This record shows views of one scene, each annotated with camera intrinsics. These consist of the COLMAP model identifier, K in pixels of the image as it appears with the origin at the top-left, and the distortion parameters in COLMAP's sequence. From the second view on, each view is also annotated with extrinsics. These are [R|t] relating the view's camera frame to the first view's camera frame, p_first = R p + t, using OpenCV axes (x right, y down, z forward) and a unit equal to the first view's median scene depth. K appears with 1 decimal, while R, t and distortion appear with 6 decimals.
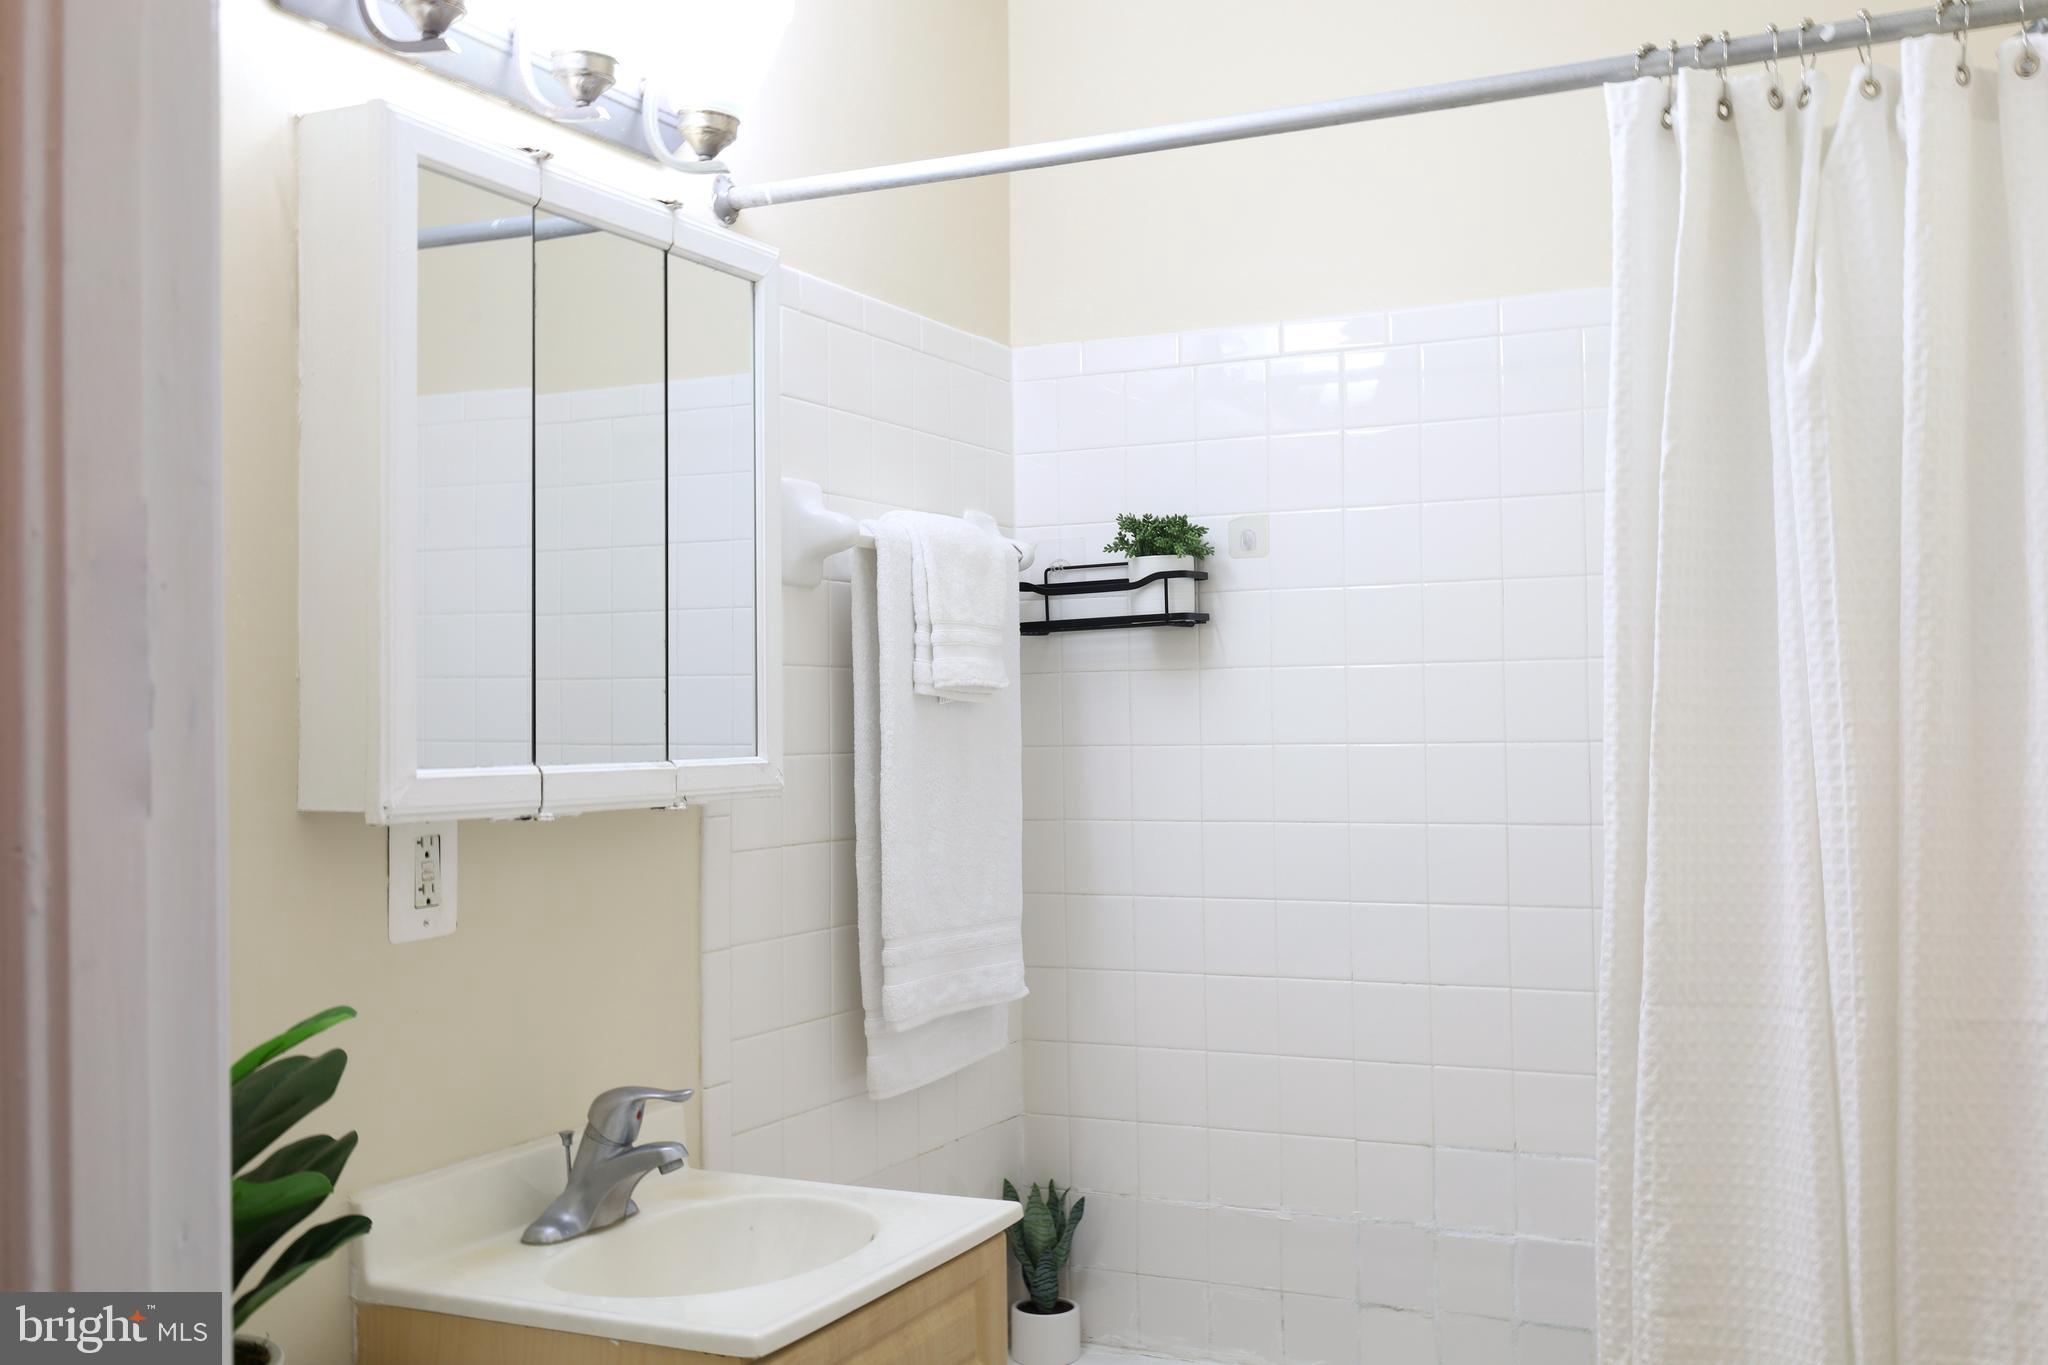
lens RADIAL K [[1988.0, 0, 1030.3], [0, 1988.0, 685.0], [0, 0, 1]] dist [-0.008998, 0.000000]
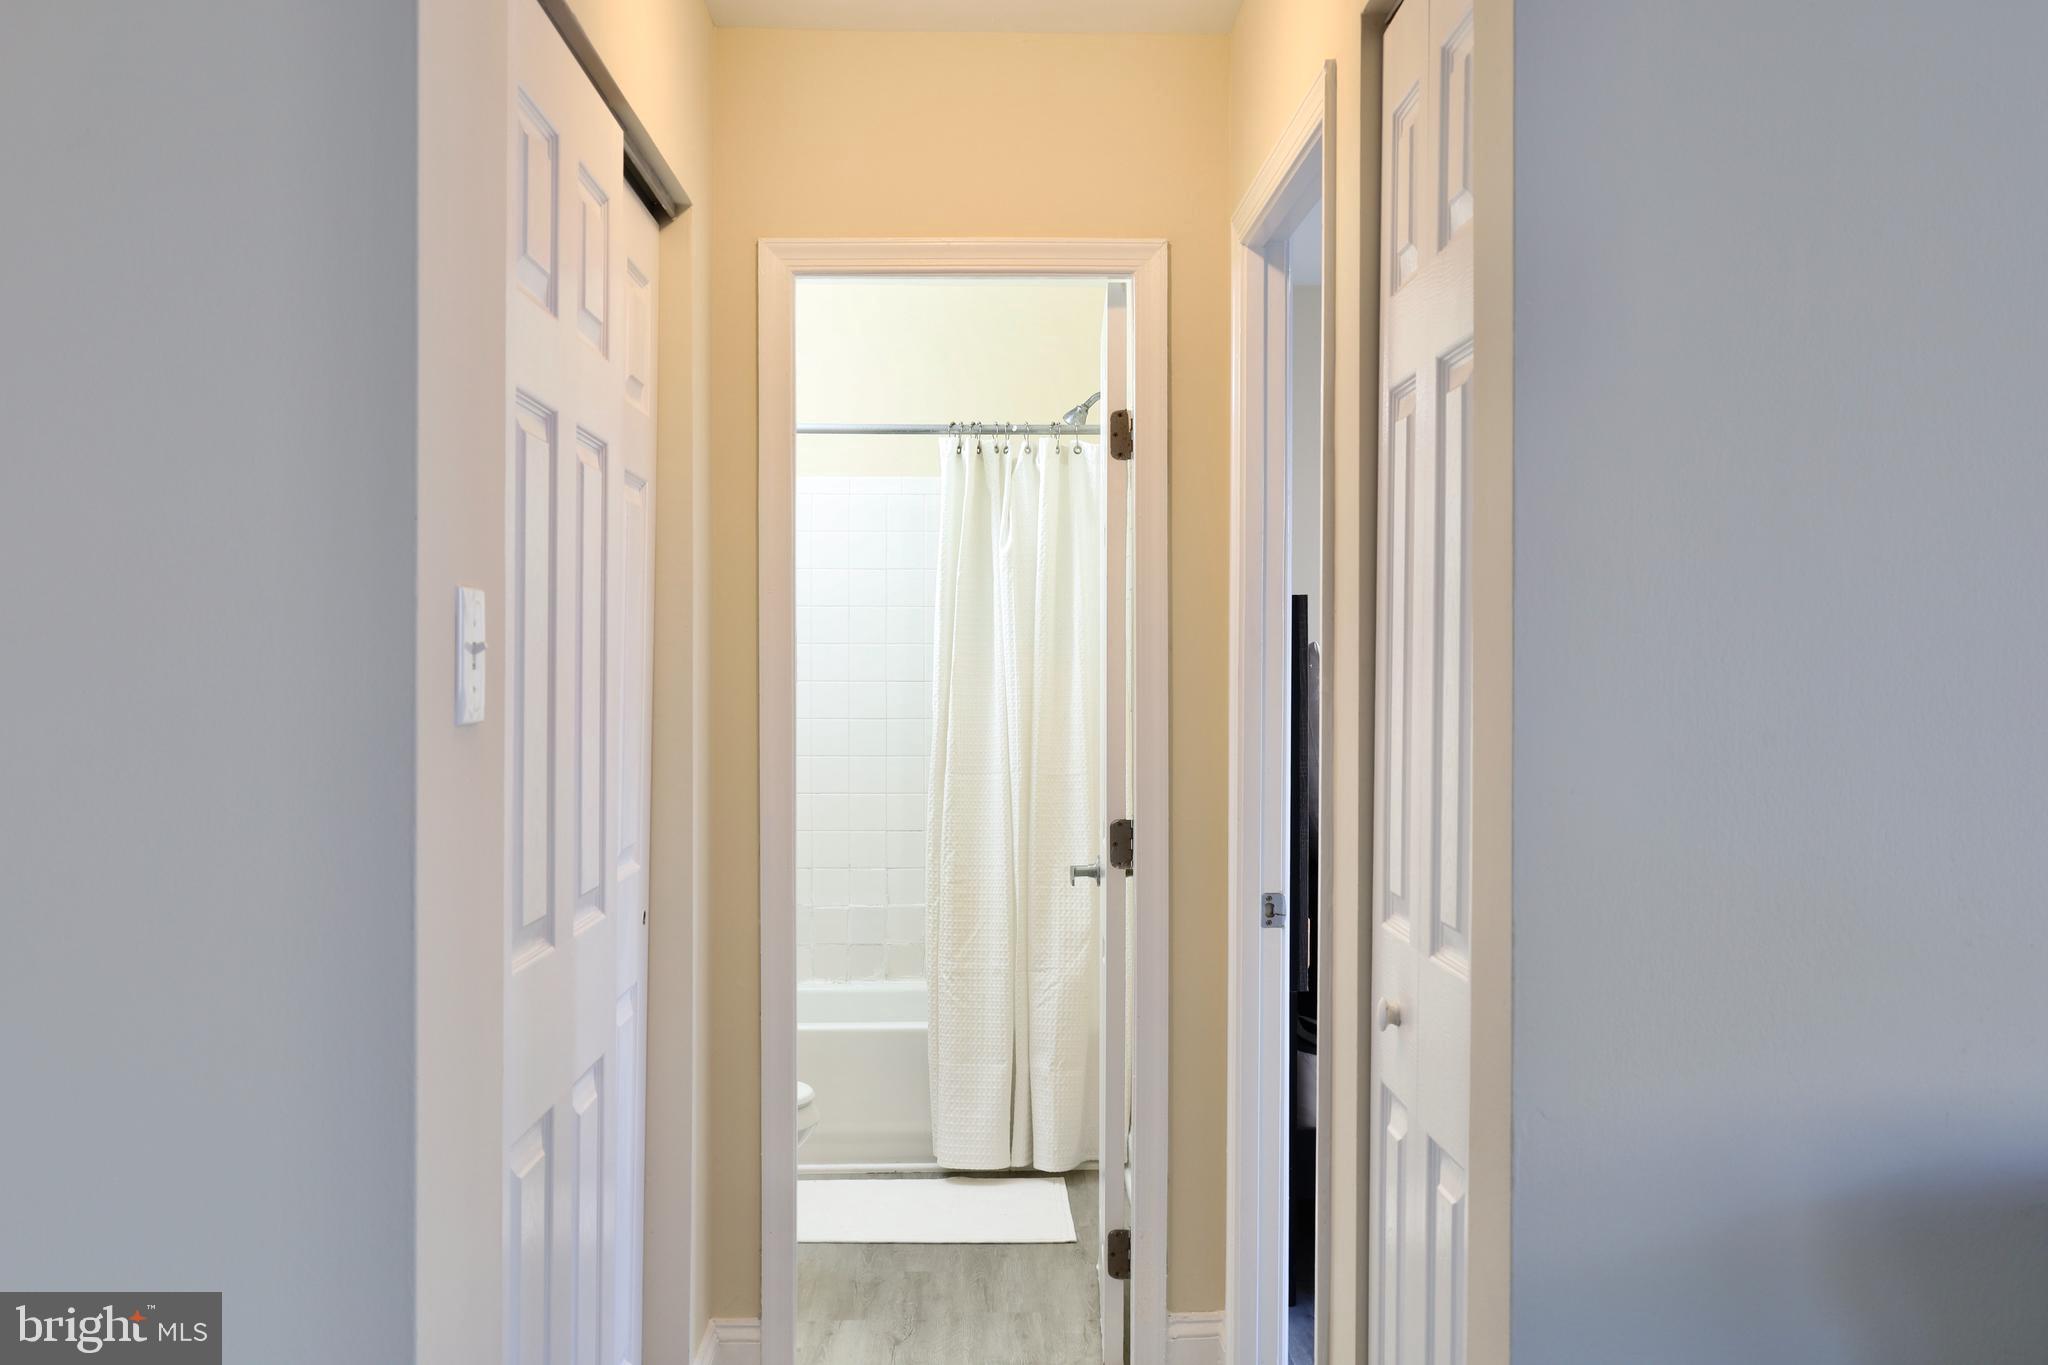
lens RADIAL K [[1988.0, 0, 1023.9], [0, 1988.0, 681.4], [0, 0, 1]] dist [-0.008998, 0.000000]
pose [[0.906549, 0.008398, 0.422018, -0.767105], [-0.020899, 0.999469, 0.025005, -0.039907], [-0.421583, -0.031488, 0.906243, -1.560763]]
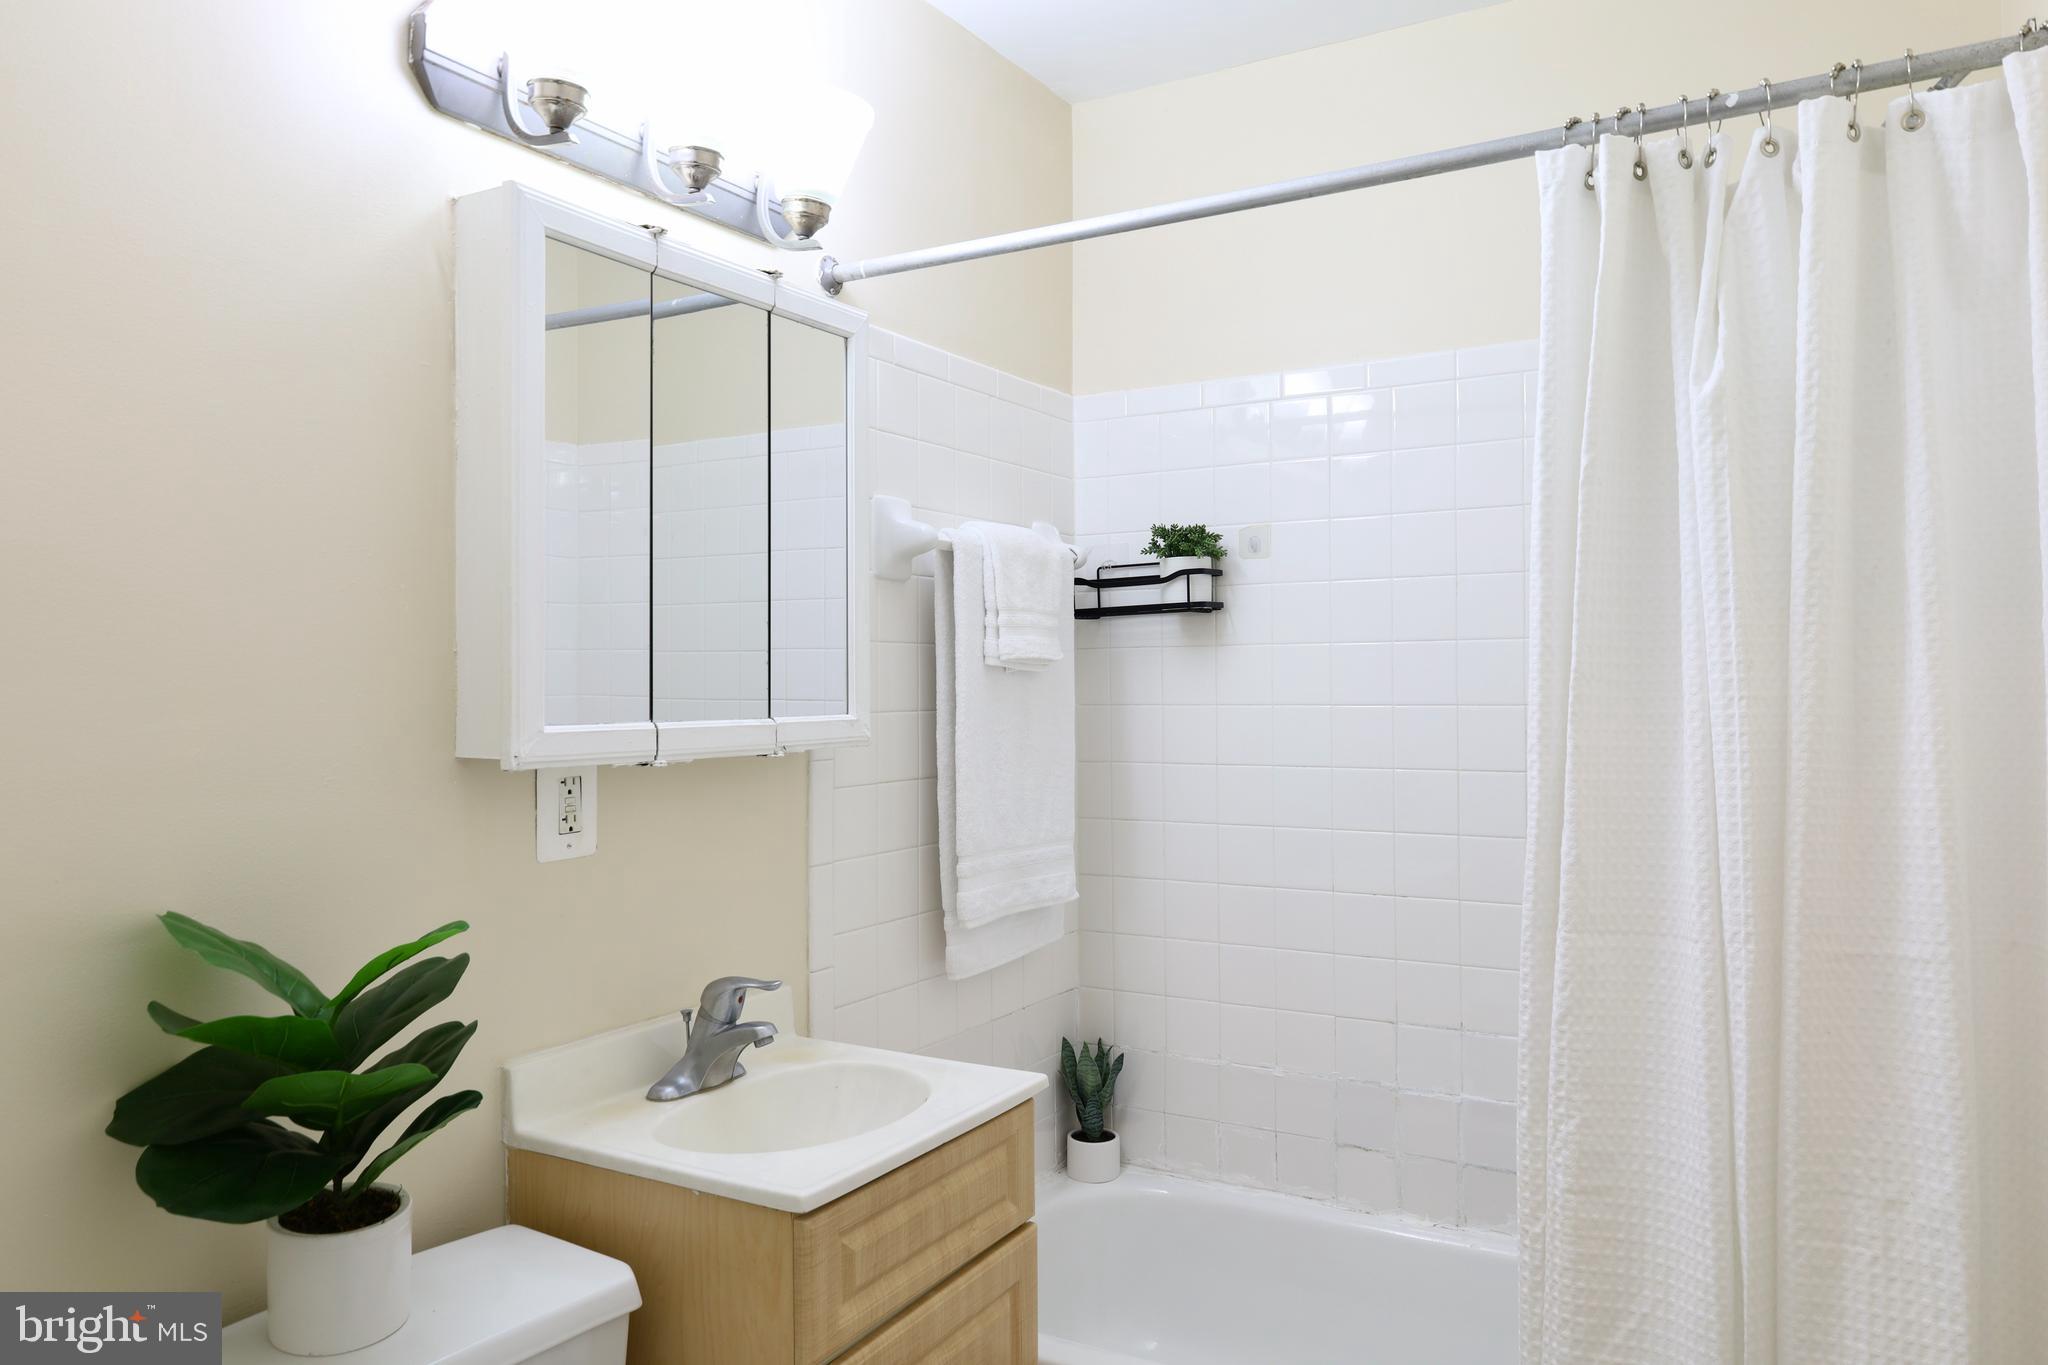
lens RADIAL K [[1407.5, 0, 1022.5], [0, 1407.5, 684.4], [0, 0, 1]] dist [-0.017757, 0.011547]
pose [[0.996728, 0.005930, -0.080608, 0.055794], [-0.004253, 0.999771, 0.020958, -0.002705], [0.080714, -0.020546, 0.996525, 0.142064]]
